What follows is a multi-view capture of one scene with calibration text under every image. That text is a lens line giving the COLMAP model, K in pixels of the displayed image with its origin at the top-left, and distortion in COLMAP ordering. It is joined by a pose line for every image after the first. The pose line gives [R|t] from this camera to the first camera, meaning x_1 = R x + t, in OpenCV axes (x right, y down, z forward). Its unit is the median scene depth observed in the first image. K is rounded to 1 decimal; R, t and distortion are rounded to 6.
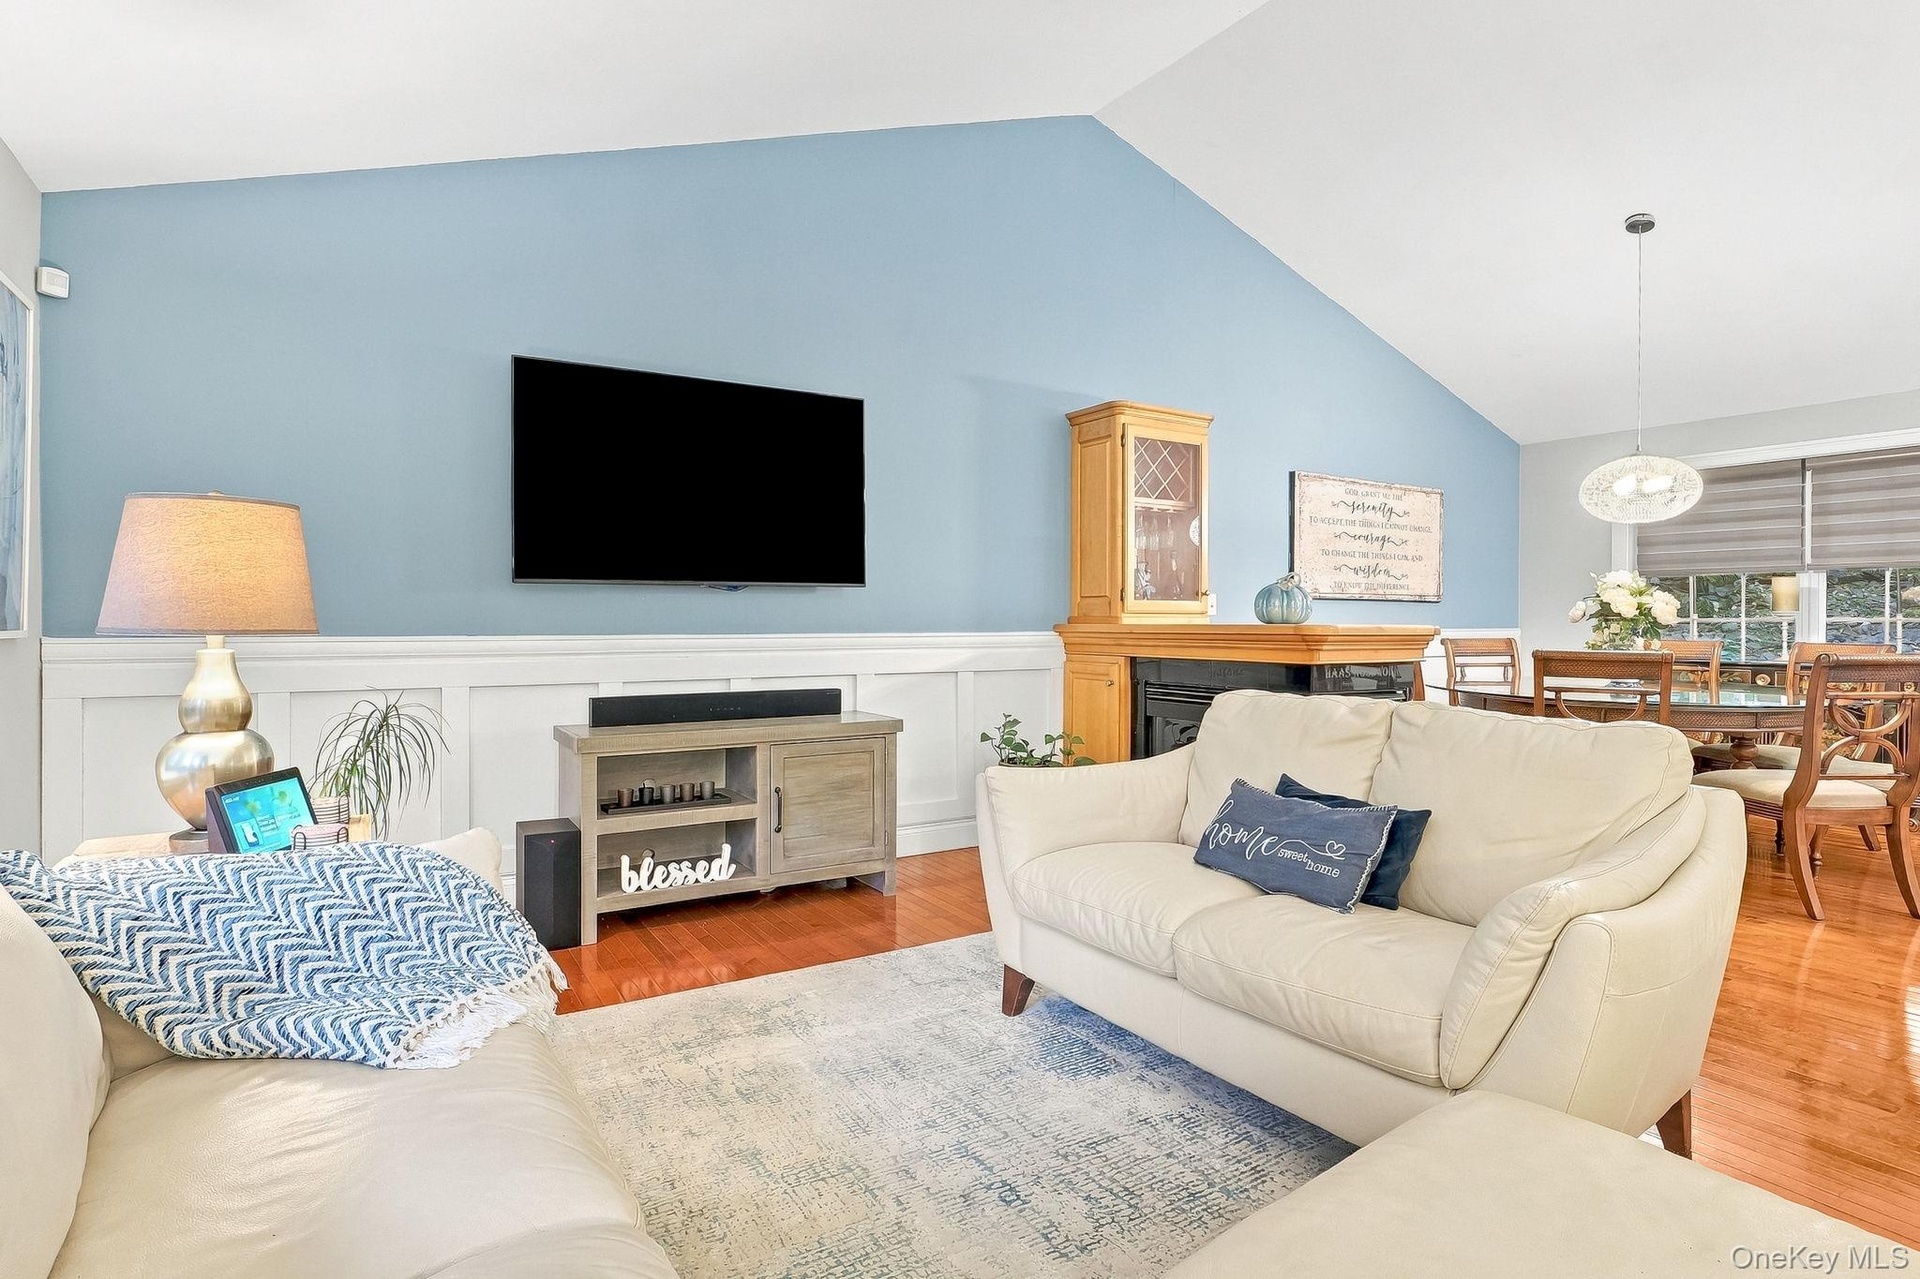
lens RADIAL K [[990.1, 0, 953.9], [0, 990.1, 627.4], [0, 0, 1]] dist [-0.014386, 0.007626]
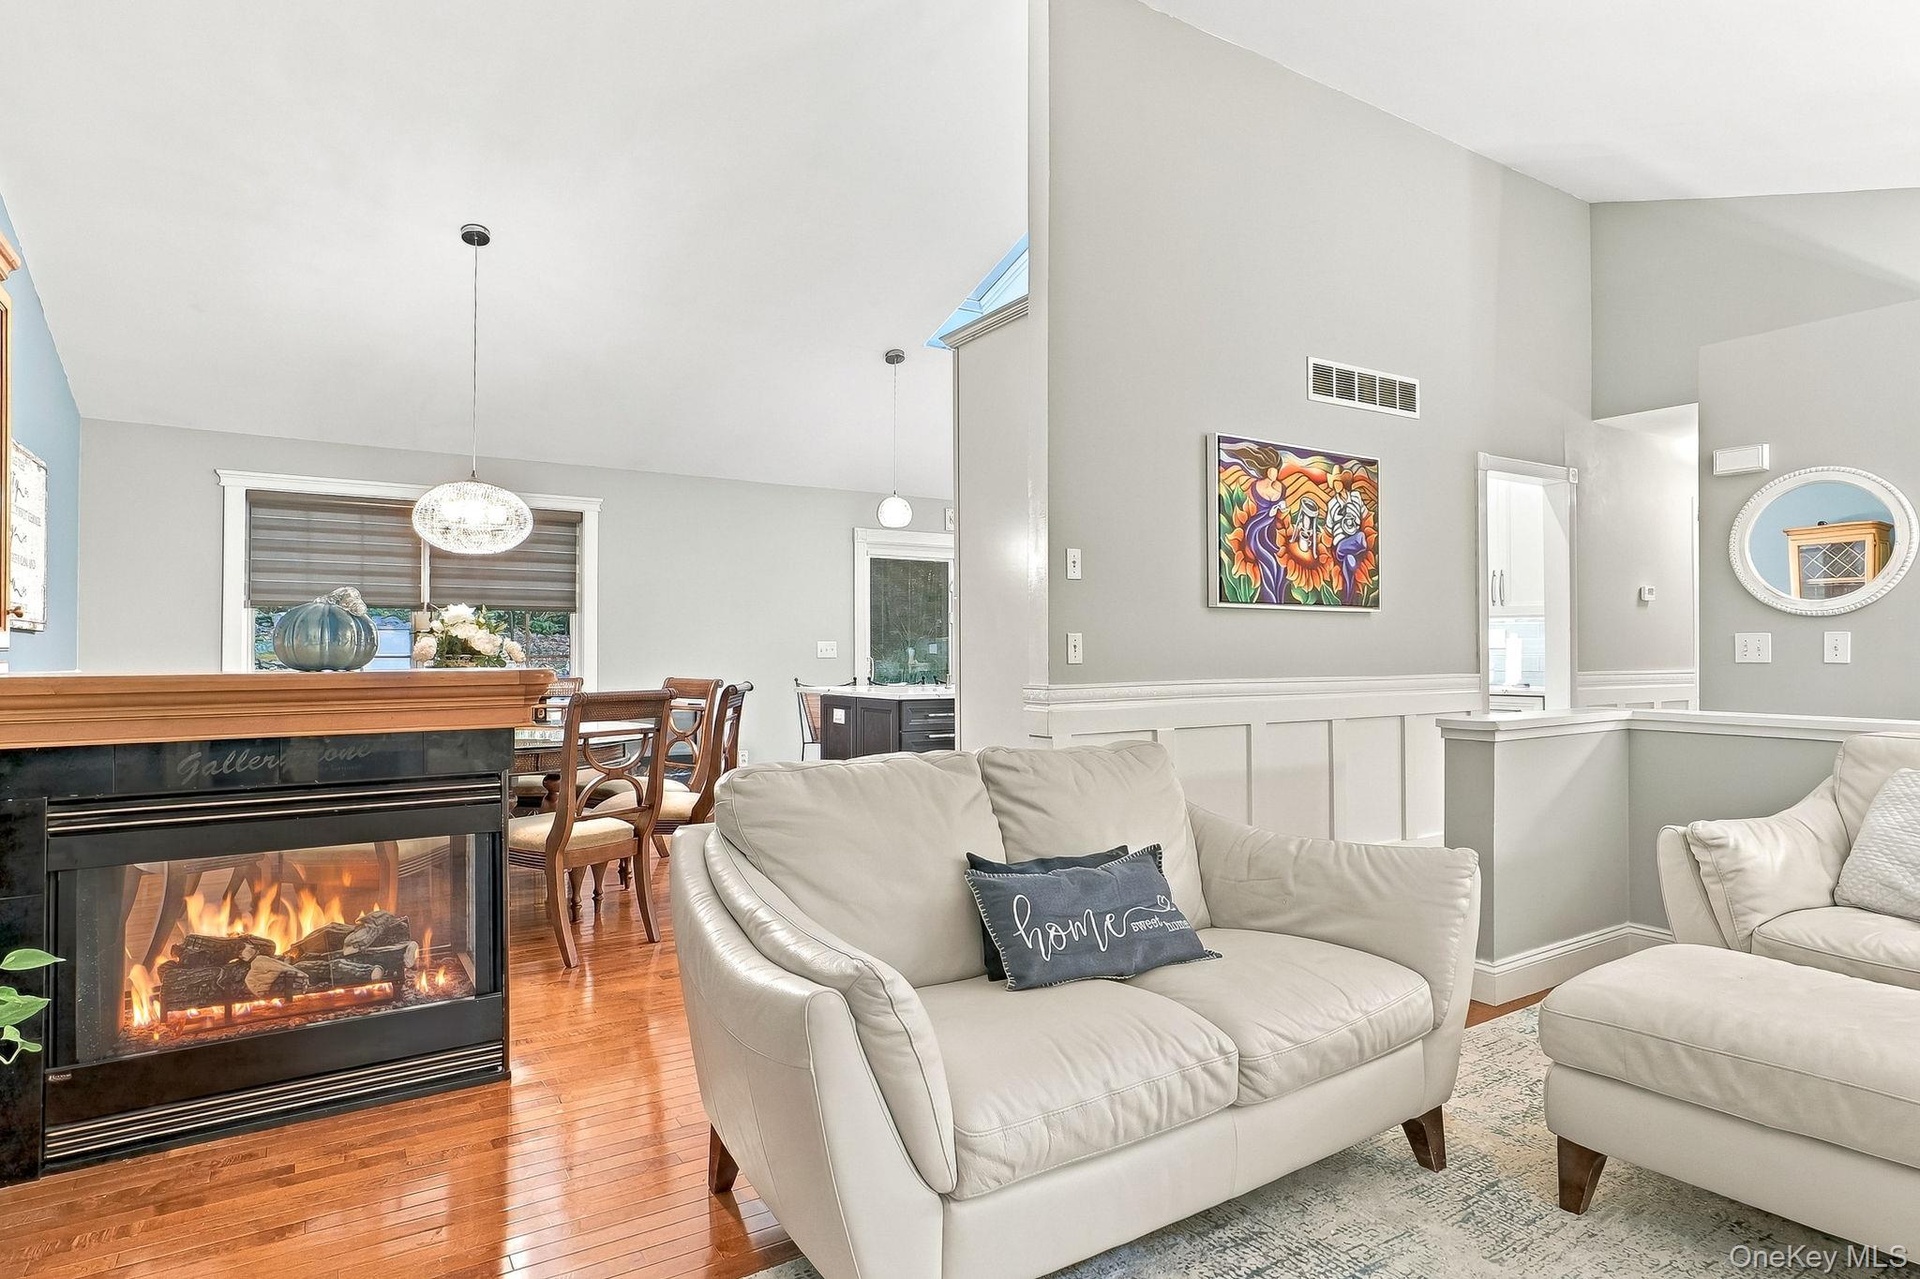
lens RADIAL K [[1040.7, 0, 943.8], [0, 1040.7, 639.6], [0, 0, 1]] dist [-0.005822, 0.000490]
pose [[0.011035, 0.011889, 0.999868, -0.233120], [0.015301, 0.999810, -0.012057, -0.006100], [-0.999822, 0.015432, 0.010851, 0.460181]]
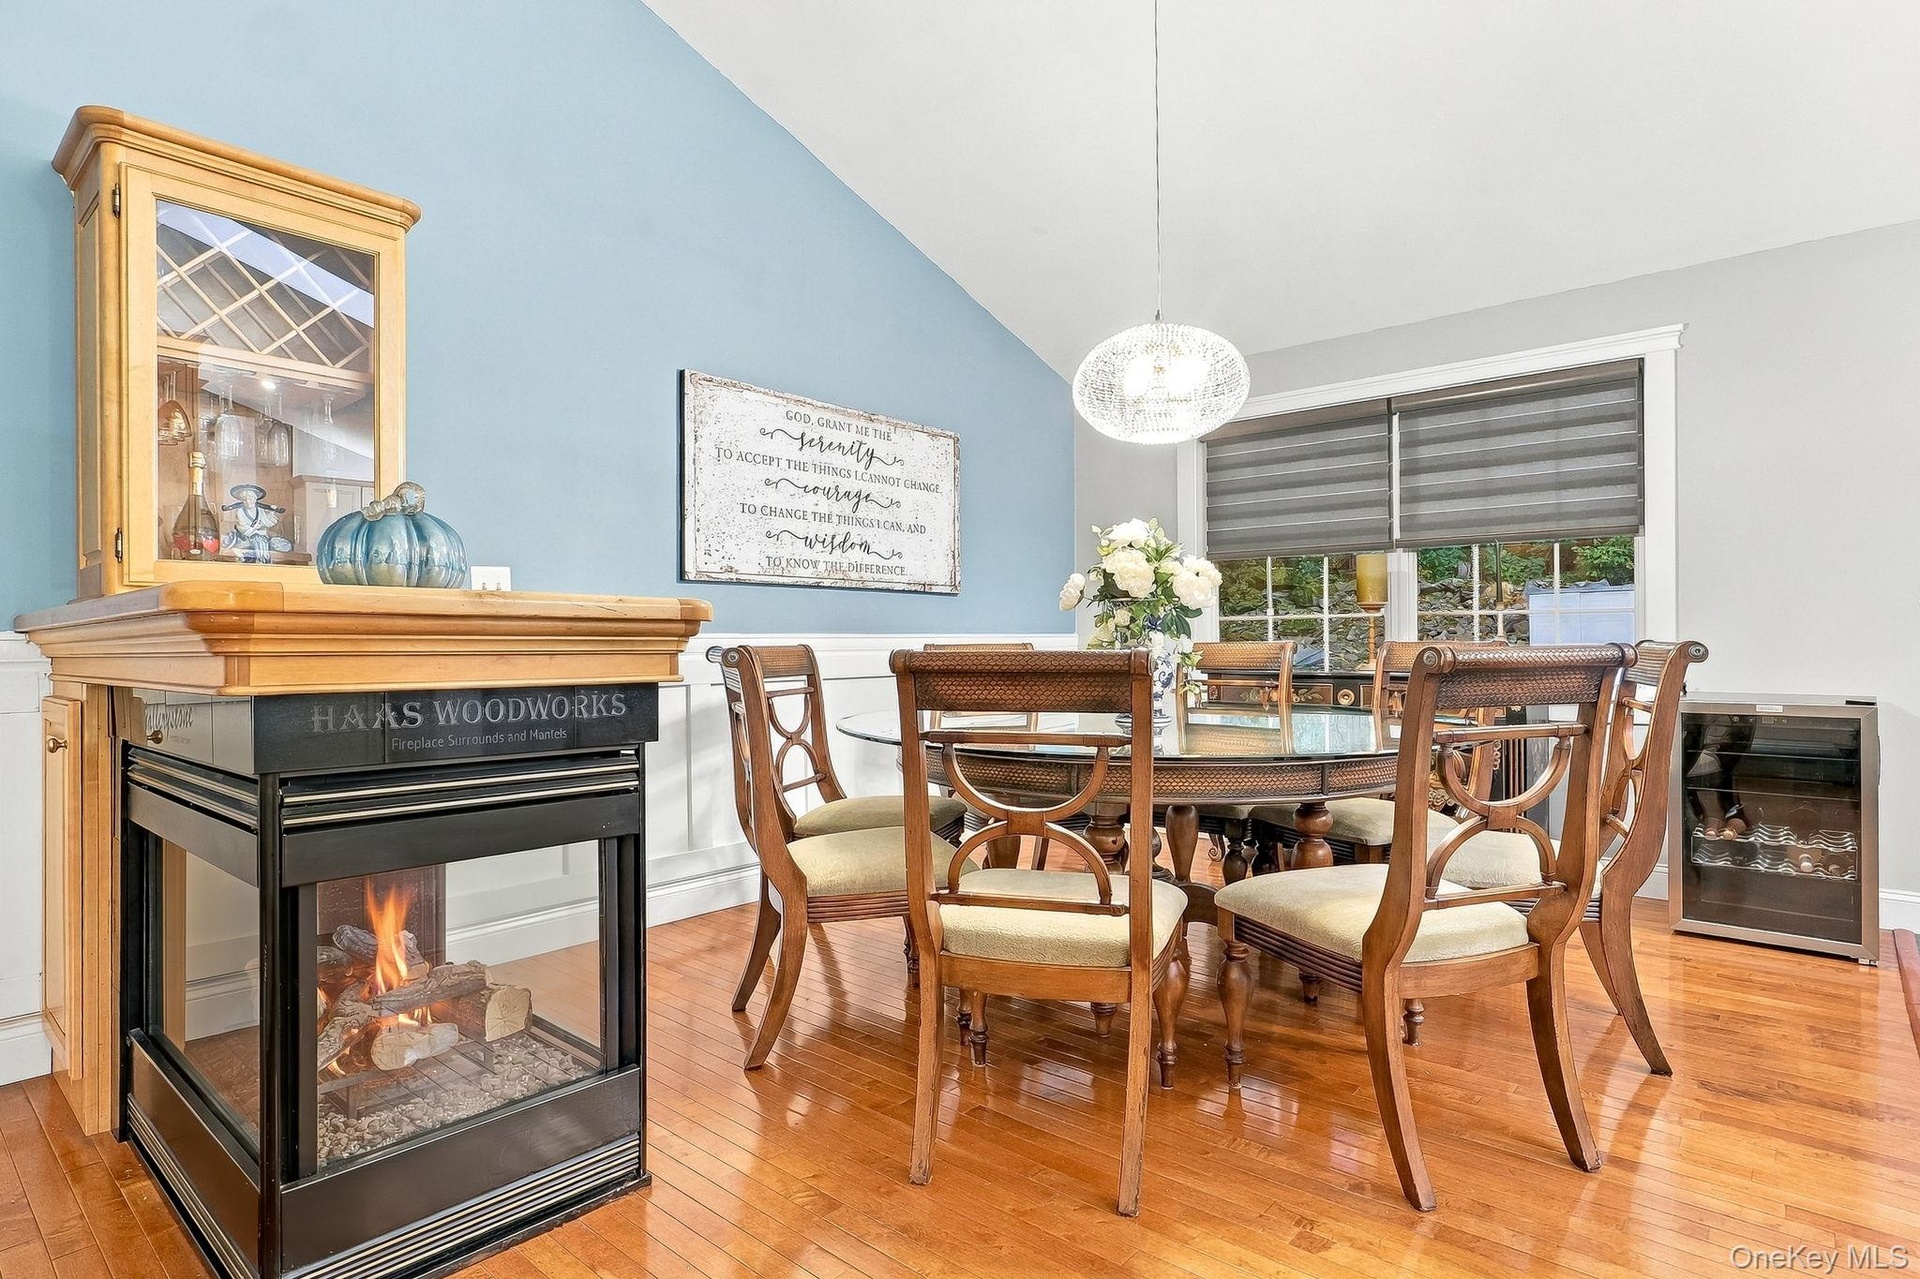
lens RADIAL K [[990.1, 0, 954.7], [0, 990.1, 650.5], [0, 0, 1]] dist [-0.014386, 0.007626]
pose [[0.956508, -0.012159, 0.291454, 0.337093], [0.012789, 0.999918, -0.000255, 0.016091], [-0.291427, 0.003971, 0.956585, 0.391331]]
